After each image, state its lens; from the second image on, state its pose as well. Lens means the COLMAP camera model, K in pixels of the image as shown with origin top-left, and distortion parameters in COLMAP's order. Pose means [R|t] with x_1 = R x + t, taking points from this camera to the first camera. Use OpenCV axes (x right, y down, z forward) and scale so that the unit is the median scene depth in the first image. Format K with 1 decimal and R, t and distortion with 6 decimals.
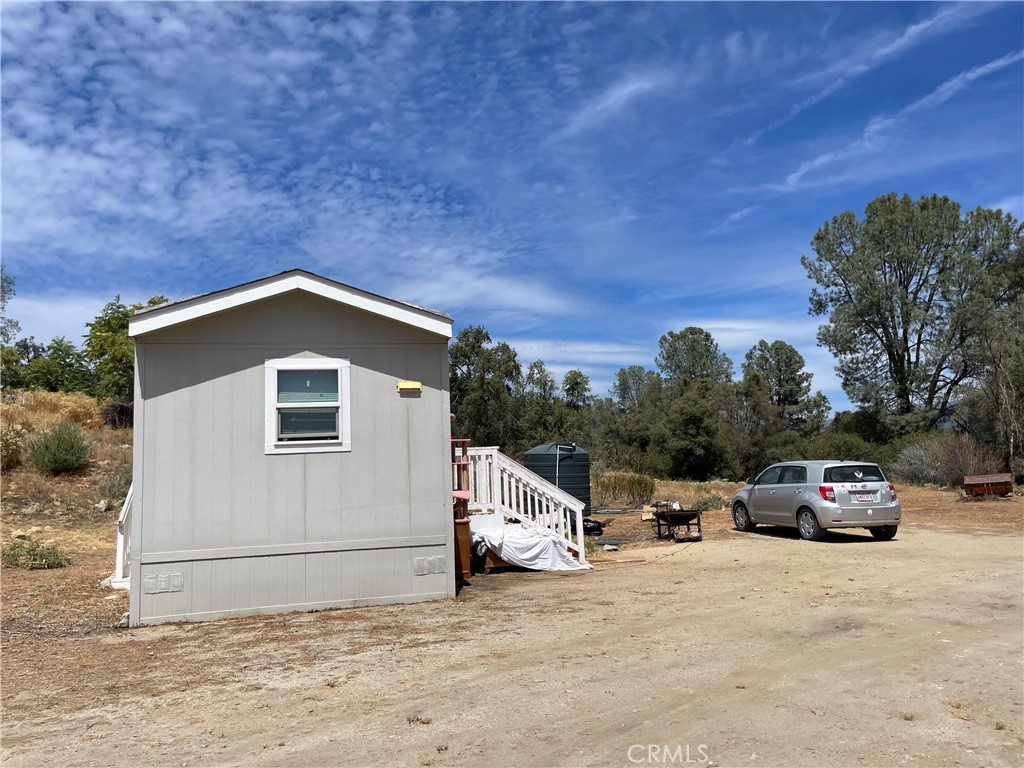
lens RADIAL K [[779.9, 0, 515.2], [0, 779.9, 378.7], [0, 0, 1]] dist [0.079265, -0.108294]
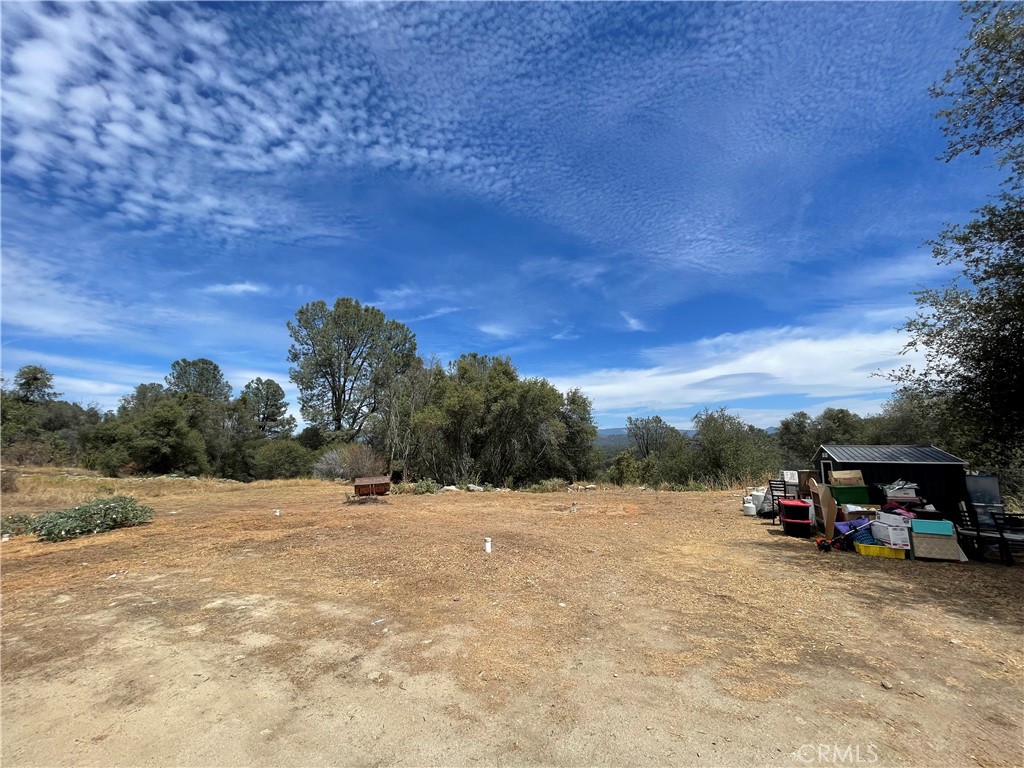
lens RADIAL K [[416.8, 0, 513.2], [0, 416.8, 380.3], [0, 0, 1]] dist [-0.000047, 0.000263]
pose [[0.666668, 0.161977, 0.727542, 0.097971], [-0.102828, 0.986755, -0.125462, 0.012263], [-0.738228, 0.008830, 0.674494, 0.159426]]
